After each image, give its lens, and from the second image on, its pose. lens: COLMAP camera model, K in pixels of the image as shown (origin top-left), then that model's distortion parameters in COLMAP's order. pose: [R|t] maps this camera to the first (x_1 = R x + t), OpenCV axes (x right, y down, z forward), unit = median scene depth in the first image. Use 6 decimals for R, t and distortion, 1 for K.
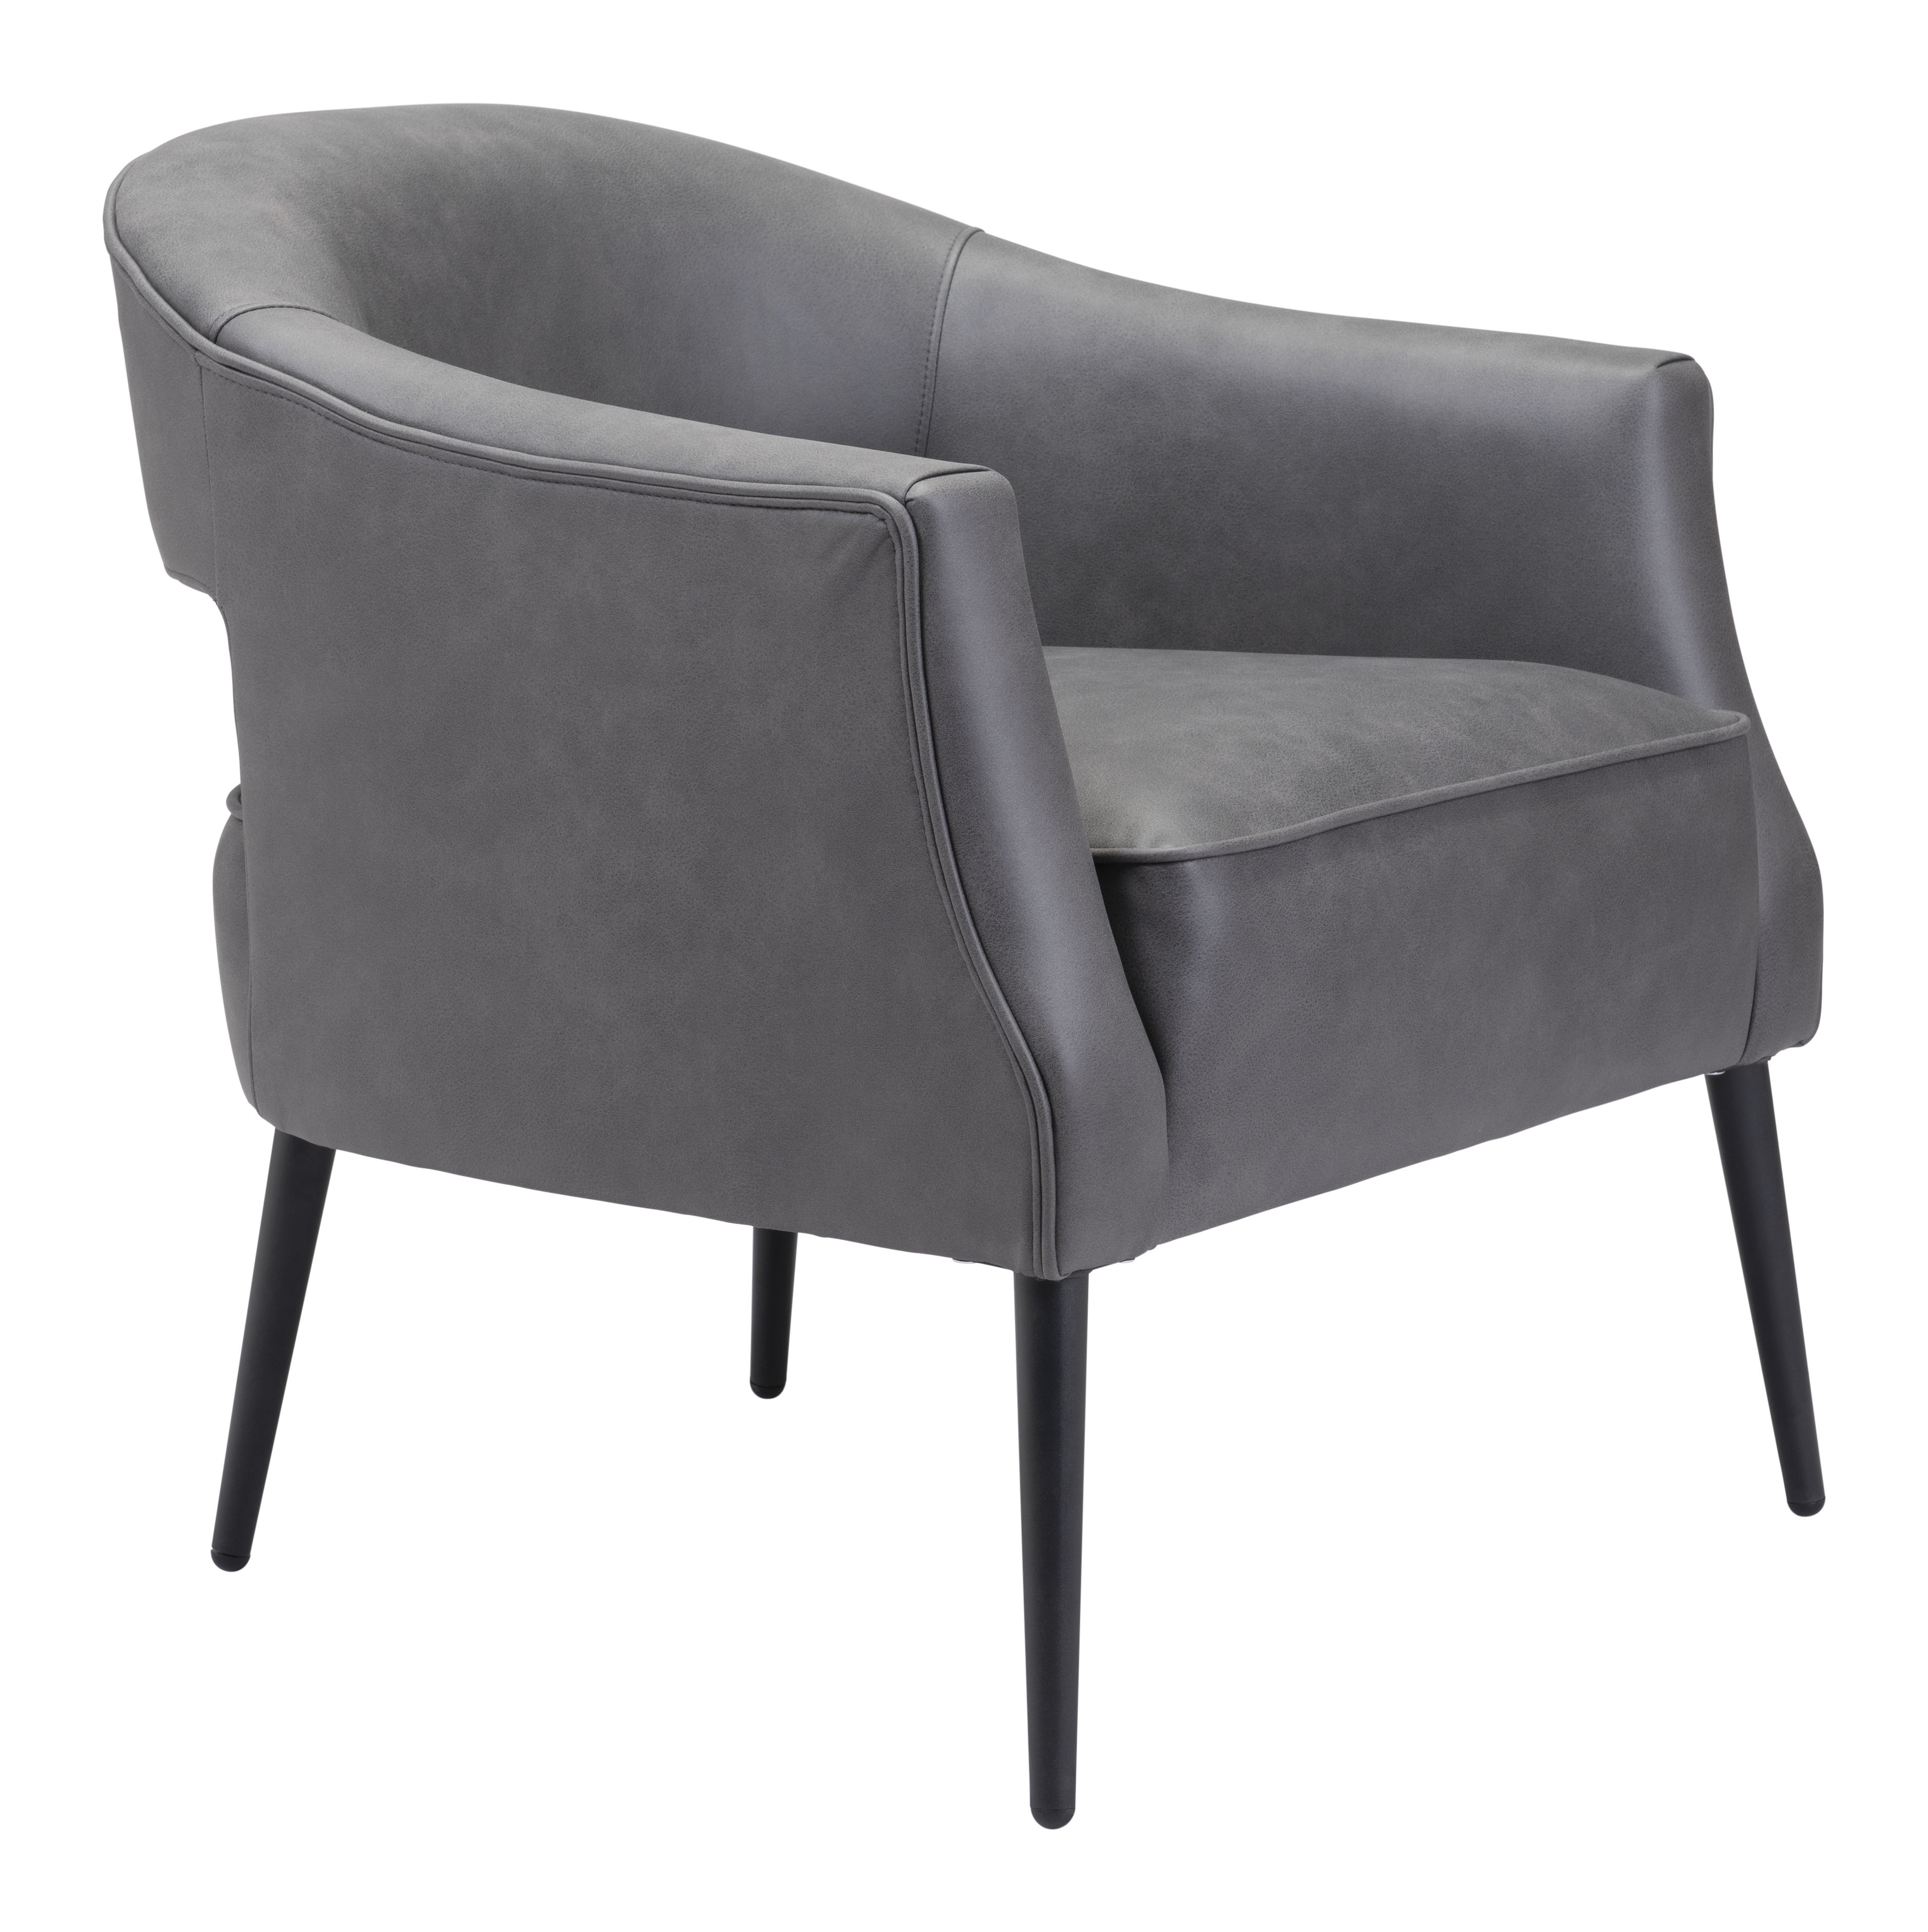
lens RADIAL K [[5317.8, 0, 961.6], [0, 5317.8, 962.3], [0, 0, 1]] dist [0.032156, 0.000000]
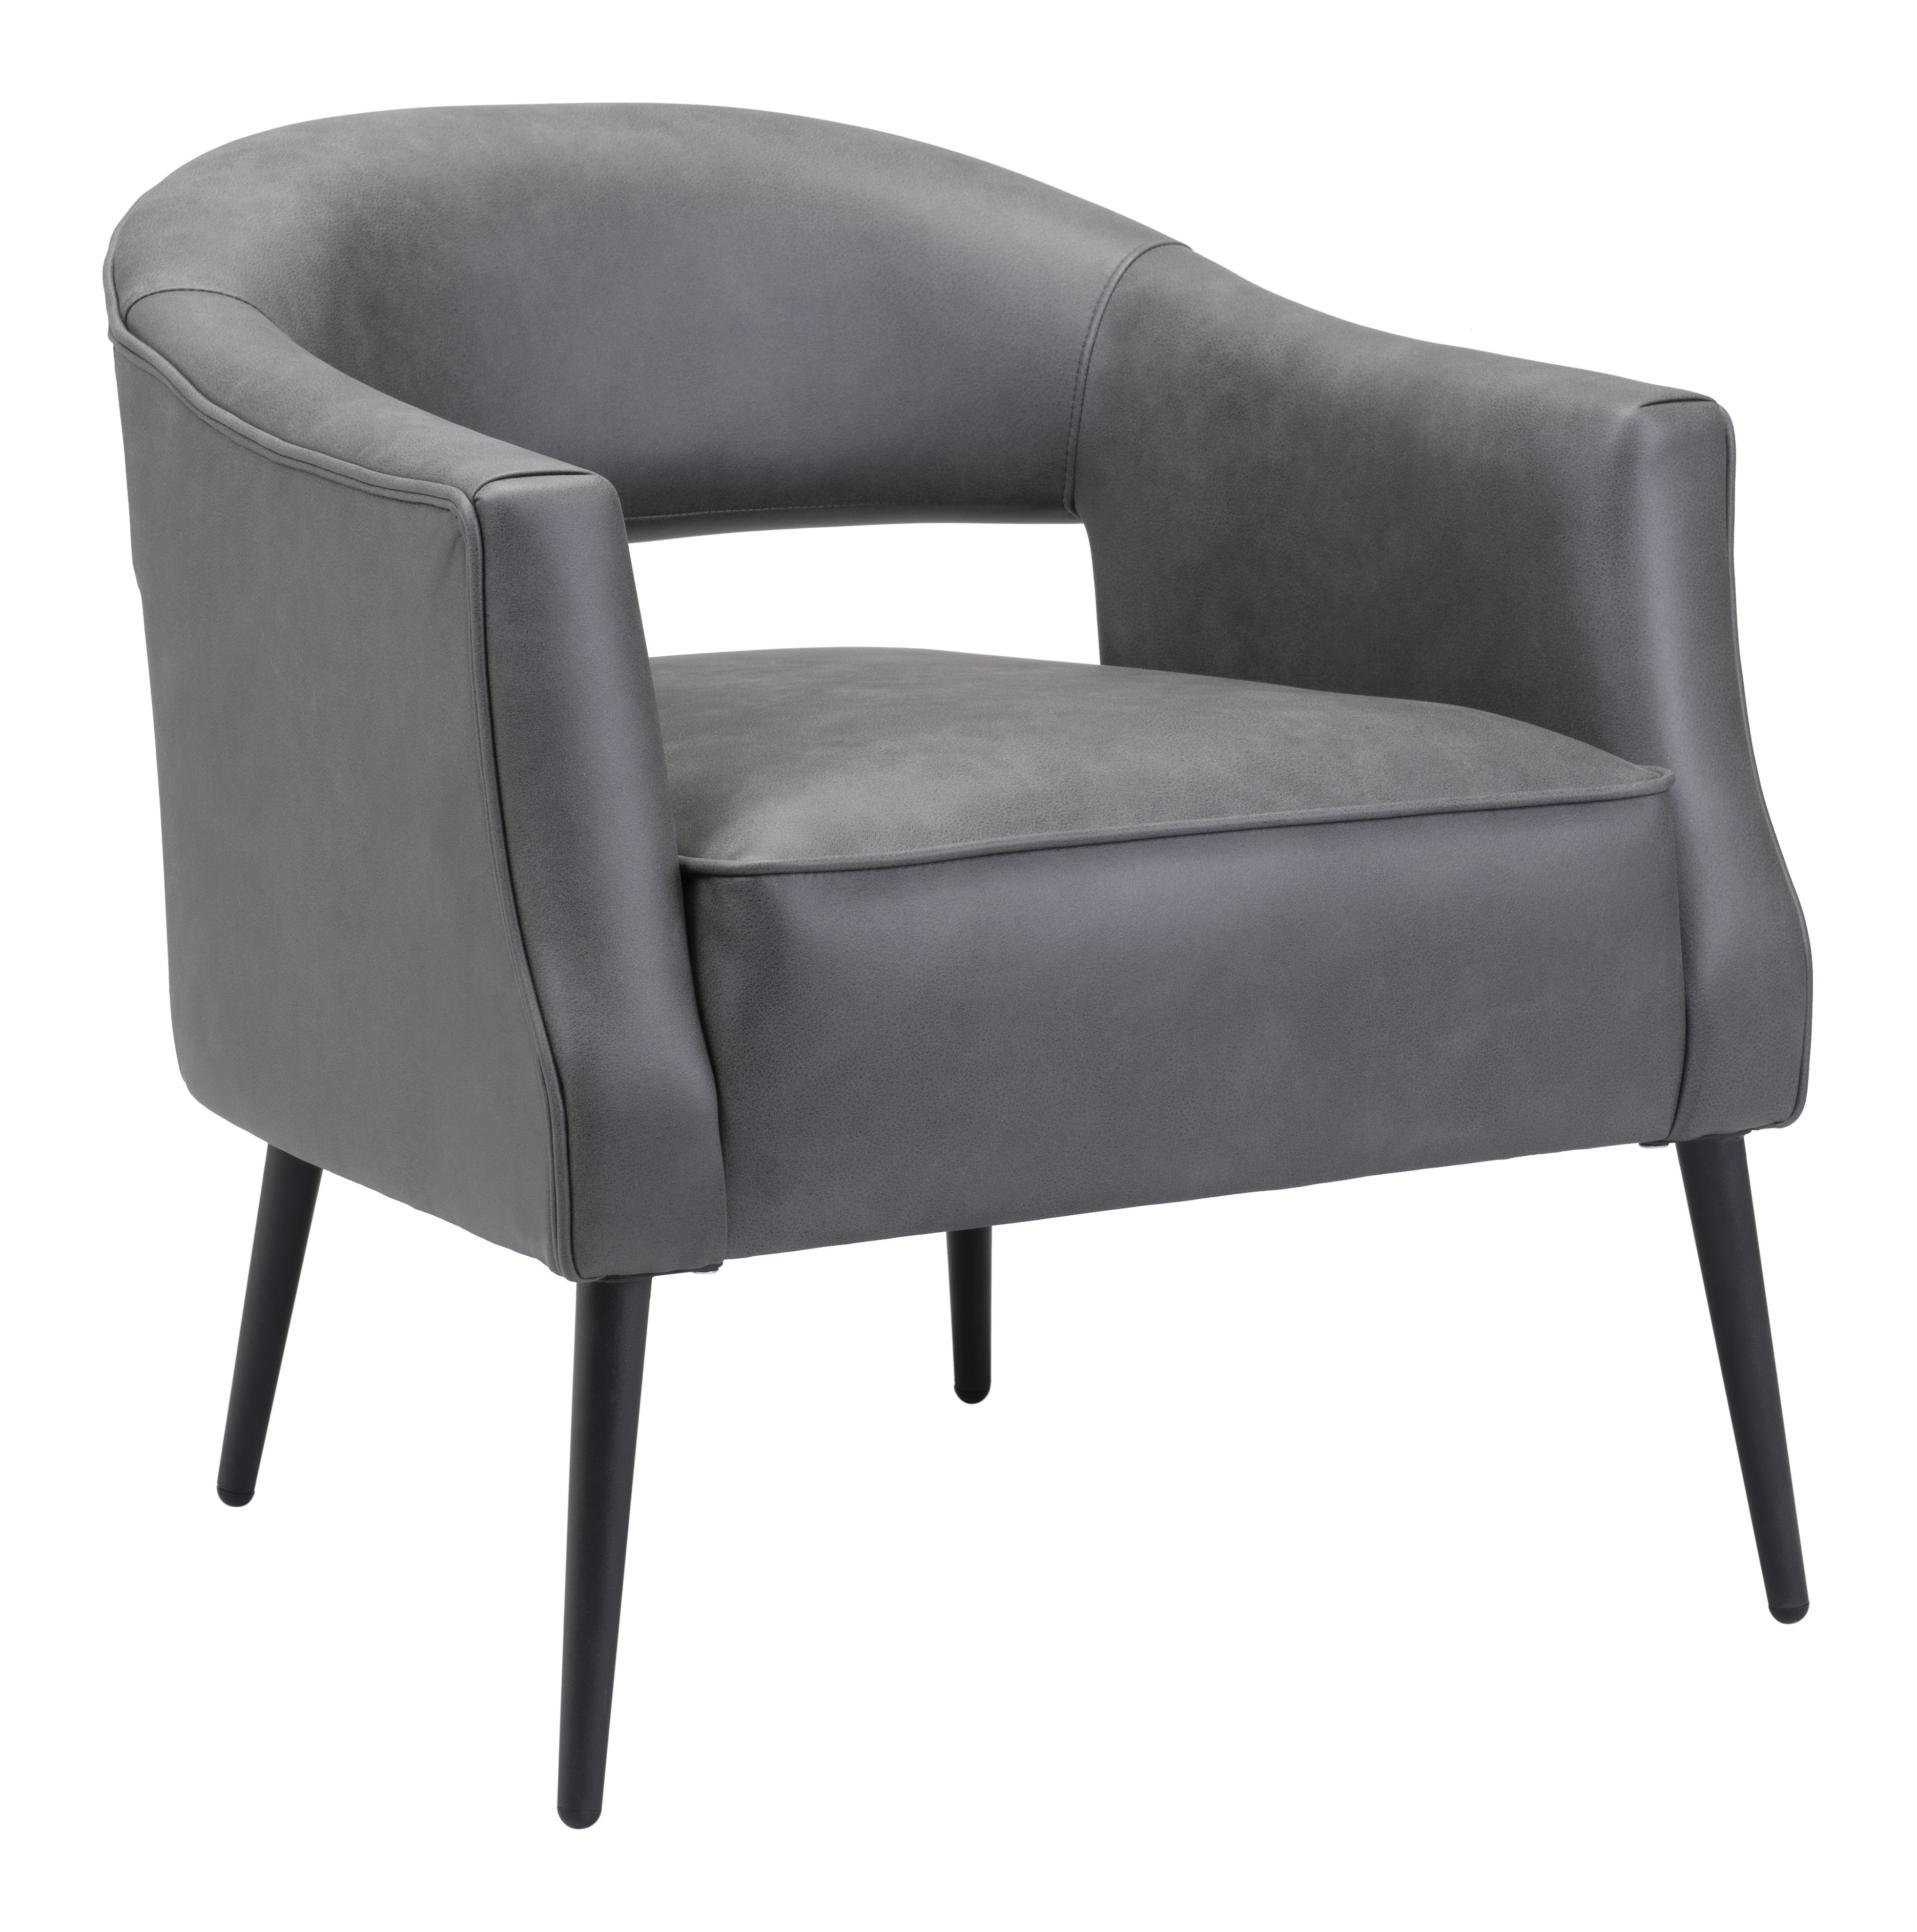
lens RADIAL K [[5321.4, 0, 960.4], [0, 5321.4, 969.7], [0, 0, 1]] dist [-0.007234, 0.000000]
pose [[0.957153, 0.071773, -0.280546, 0.327703], [-0.071806, 0.997367, 0.010175, -0.013042], [0.280537, 0.010406, 0.959787, 0.051358]]
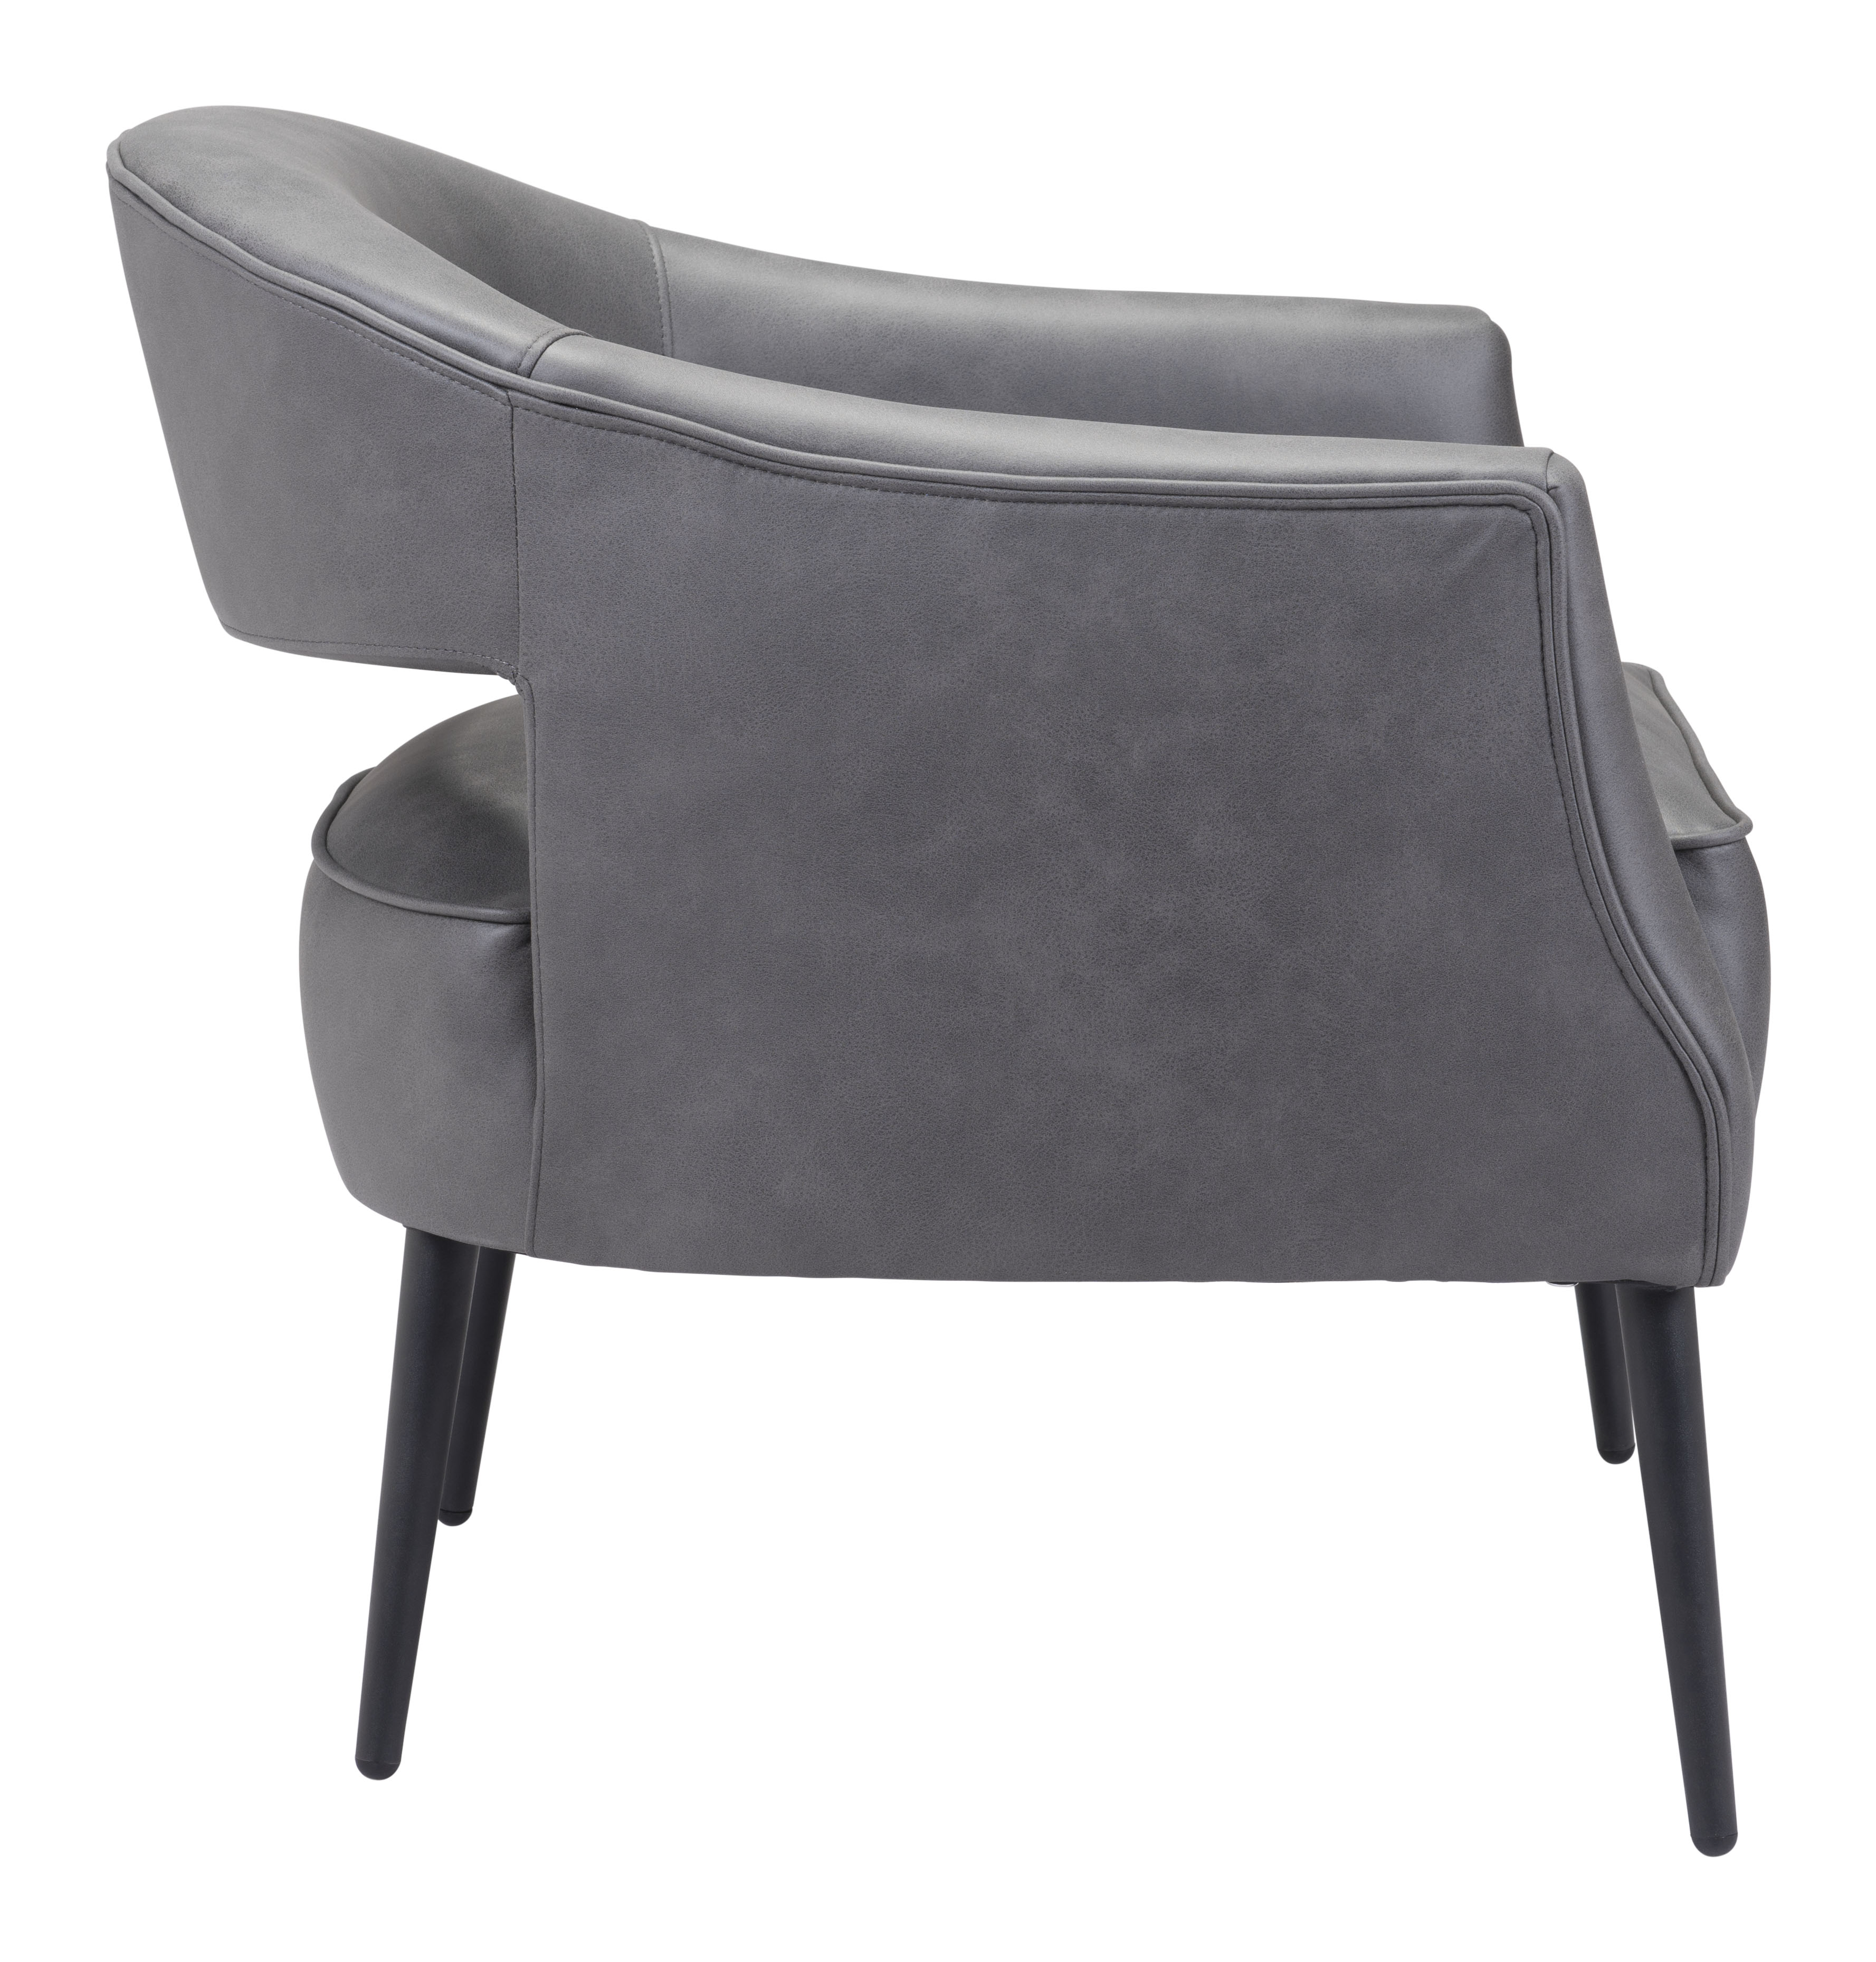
lens RADIAL K [[5582.2, 0, 937.8], [0, 5582.2, 974.3], [0, 0, 1]] dist [0.058538, 0.000000]
pose [[0.885521, -0.117671, 0.449452, -0.528126], [0.113679, 0.992866, 0.035968, -0.046170], [-0.450478, 0.019243, 0.892580, 0.155012]]
